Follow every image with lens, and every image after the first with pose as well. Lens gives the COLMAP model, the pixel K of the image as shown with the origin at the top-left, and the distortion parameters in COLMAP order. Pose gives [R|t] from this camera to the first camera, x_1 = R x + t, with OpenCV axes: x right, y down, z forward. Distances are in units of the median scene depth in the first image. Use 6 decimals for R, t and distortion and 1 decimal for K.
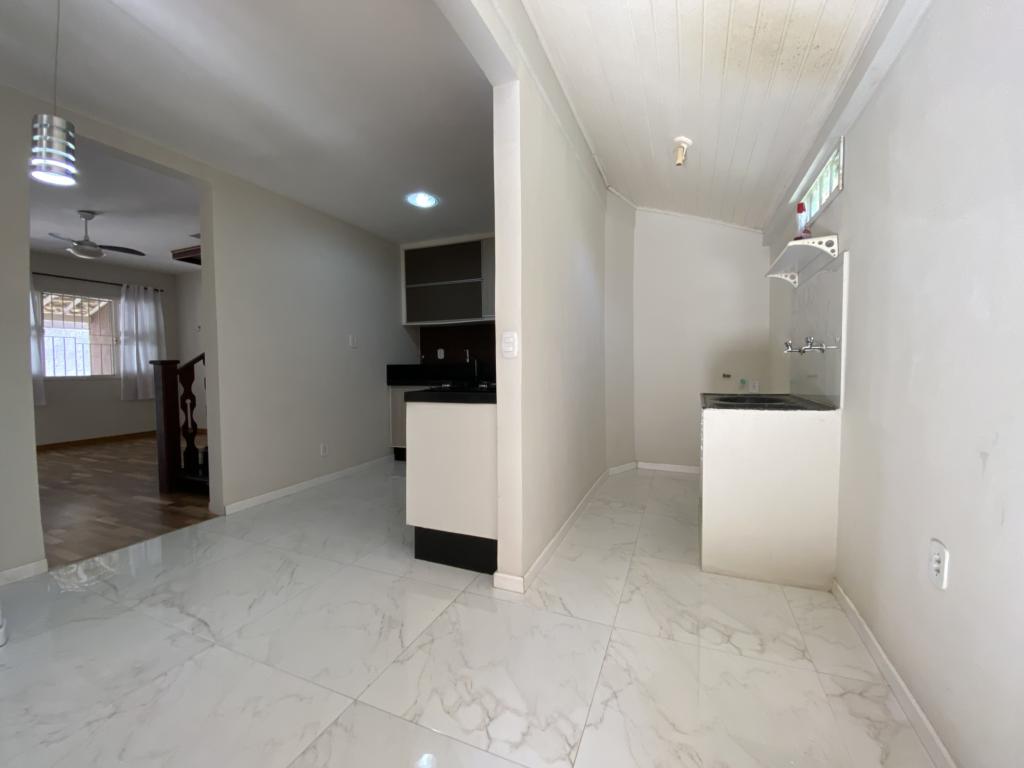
lens RADIAL K [[416.7, 0, 517.7], [0, 416.7, 379.5], [0, 0, 1]] dist [0.006794, -0.013454]
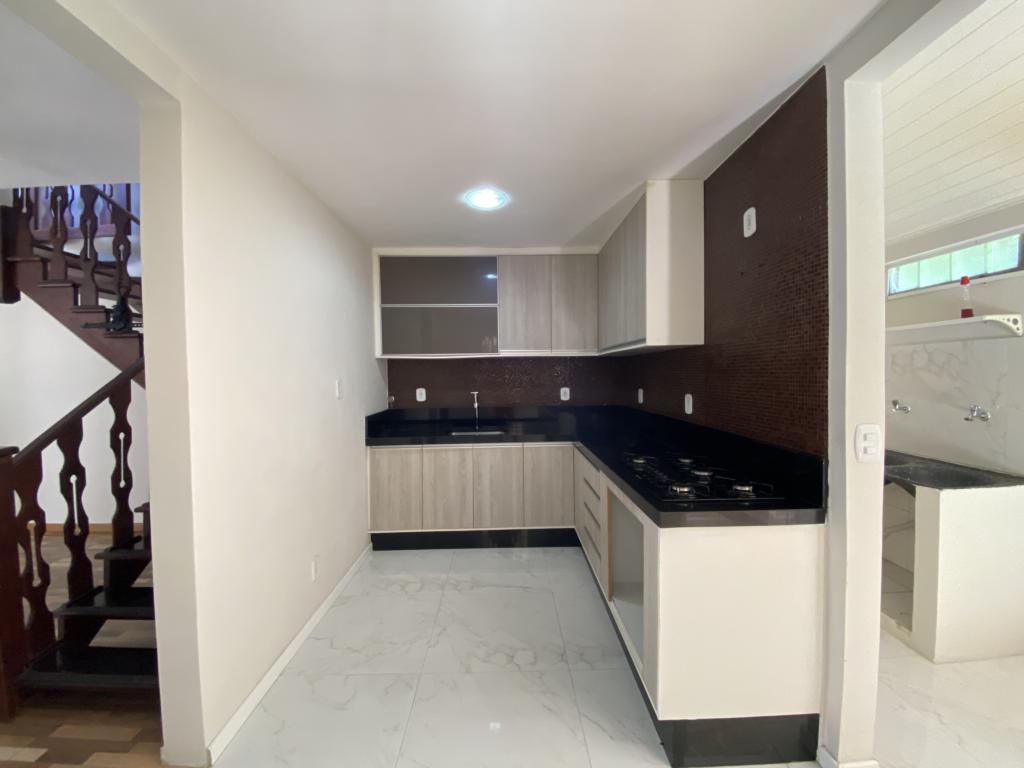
lens RADIAL K [[416.7, 0, 520.1], [0, 416.7, 378.4], [0, 0, 1]] dist [0.006794, -0.013454]
pose [[0.915222, -0.010382, 0.402817, -0.403834], [0.018363, 0.999704, -0.015955, -0.094186], [-0.402532, 0.021999, 0.915142, 0.279614]]
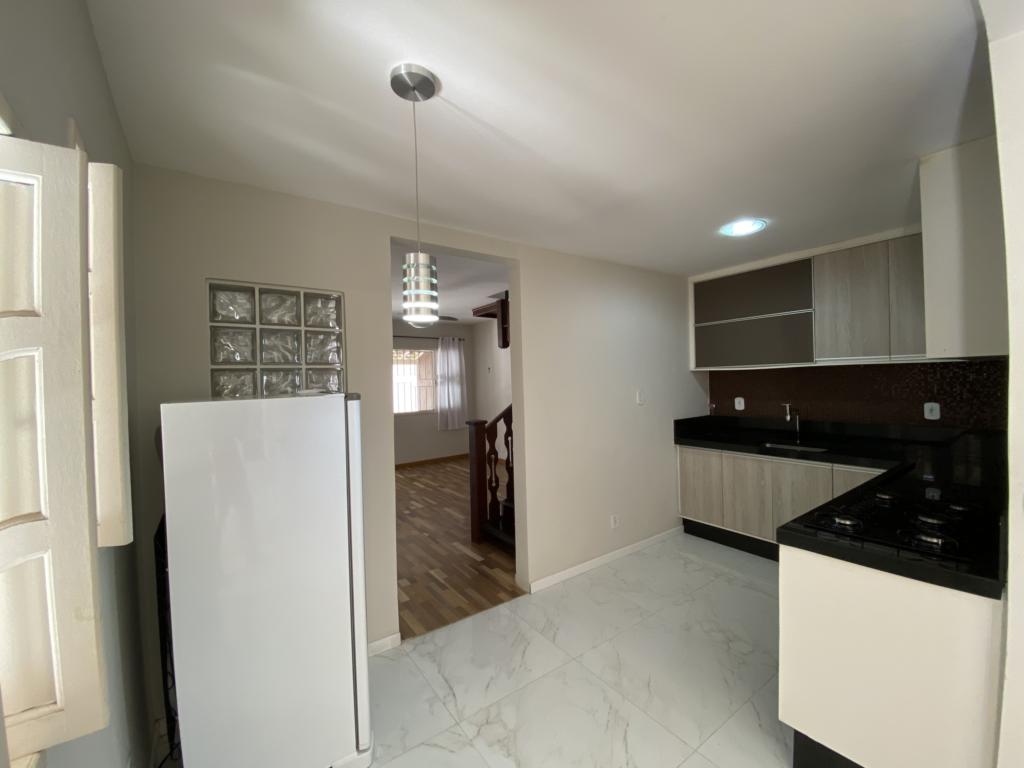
lens RADIAL K [[416.7, 0, 509.8], [0, 416.7, 382.7], [0, 0, 1]] dist [0.006794, -0.013454]
pose [[0.839210, -0.009642, -0.543723, -0.146376], [-0.000650, 0.999824, -0.018733, -0.107898], [0.543808, 0.016074, 0.839056, 0.101608]]
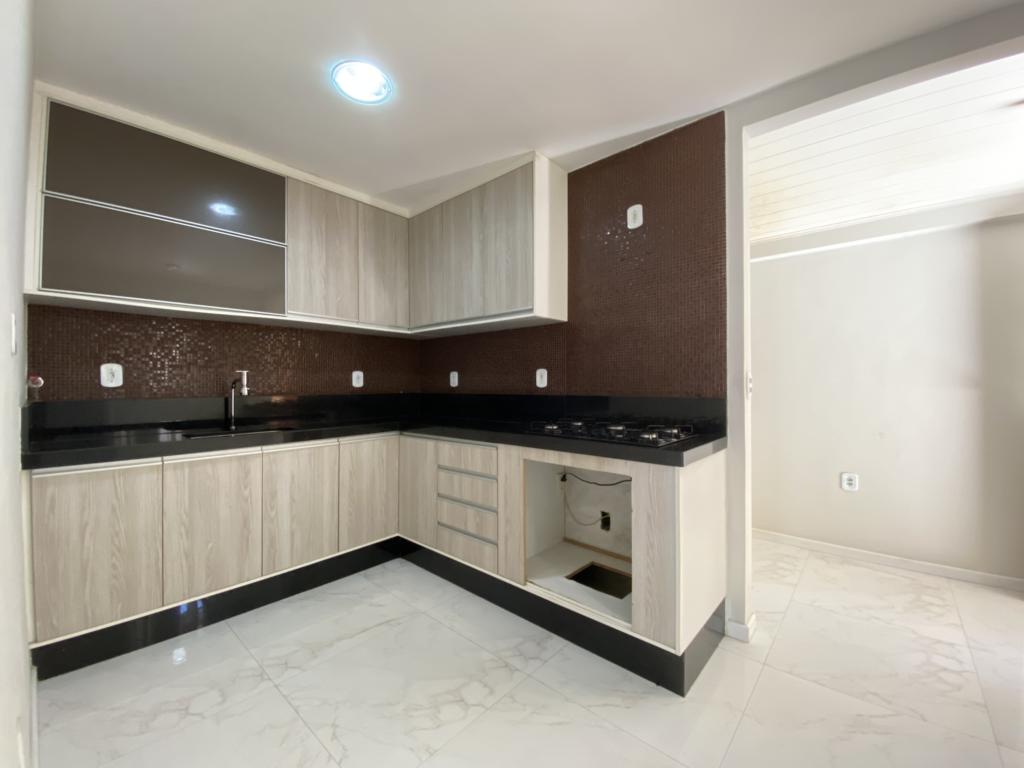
lens RADIAL K [[416.7, 0, 519.4], [0, 416.7, 381.7], [0, 0, 1]] dist [0.006794, -0.013454]
pose [[0.323481, 0.012940, 0.946146, -0.559597], [0.029092, 0.999298, -0.023613, -0.040037], [-0.945787, 0.035164, 0.322878, 0.582955]]
